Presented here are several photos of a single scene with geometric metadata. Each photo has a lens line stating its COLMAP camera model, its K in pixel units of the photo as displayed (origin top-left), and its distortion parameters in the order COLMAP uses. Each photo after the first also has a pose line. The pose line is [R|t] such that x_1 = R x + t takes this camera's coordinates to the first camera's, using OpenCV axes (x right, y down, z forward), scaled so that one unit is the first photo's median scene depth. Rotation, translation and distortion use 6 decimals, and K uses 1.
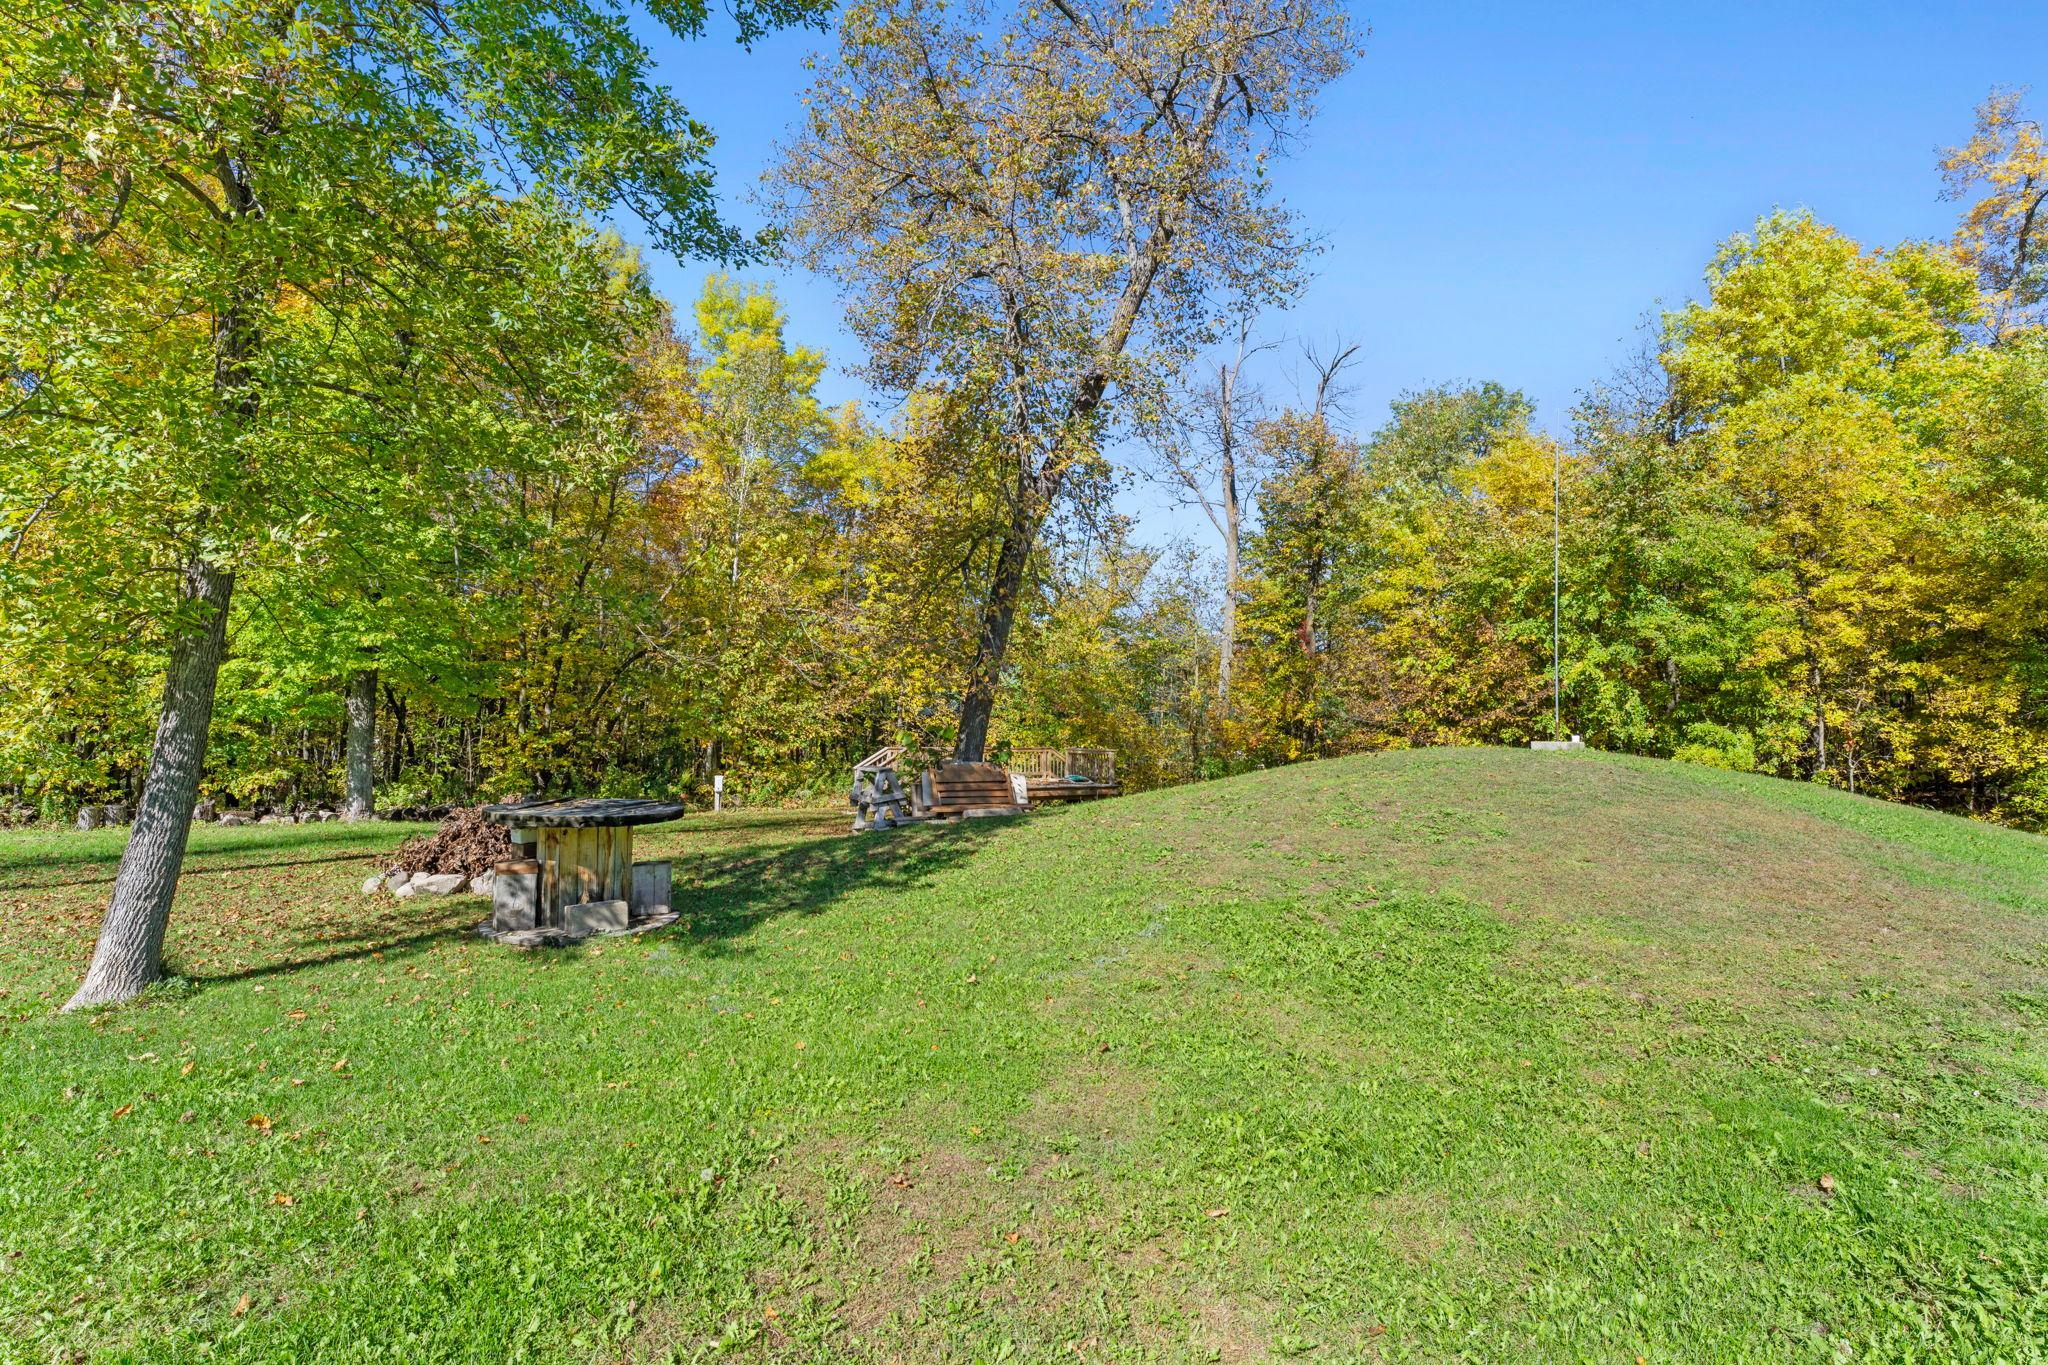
lens RADIAL K [[896.7, 0, 1017.1], [0, 896.7, 683.6], [0, 0, 1]] dist [-0.000994, -0.000929]
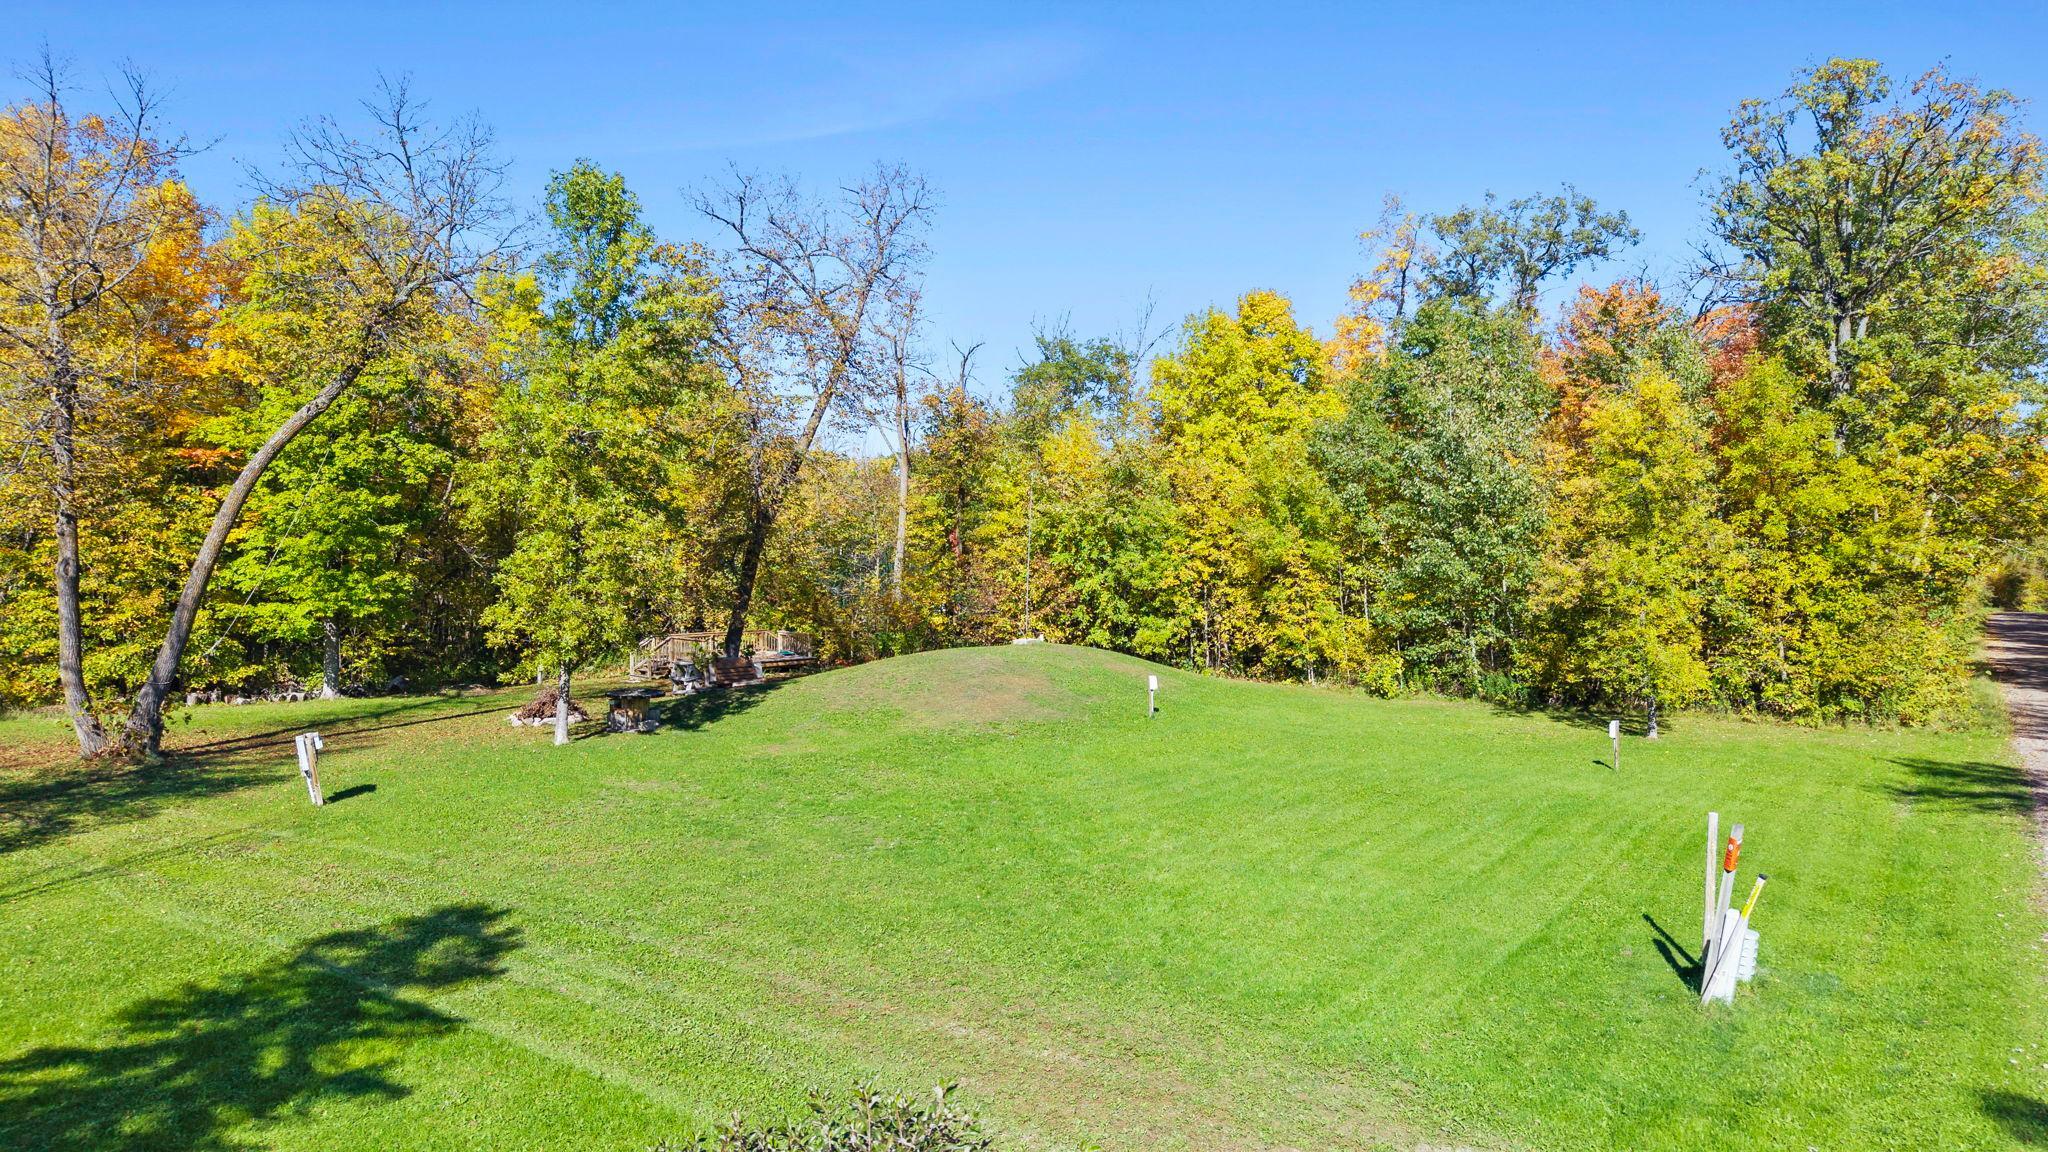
lens RADIAL K [[1354.4, 0, 1030.3], [0, 1354.4, 571.1], [0, 0, 1]] dist [0.058224, -0.076689]
pose [[0.970293, -0.007563, 0.241815, -0.084533], [-0.013914, 0.996112, 0.086986, -0.229247], [-0.241533, -0.087766, 0.966415, -1.258458]]
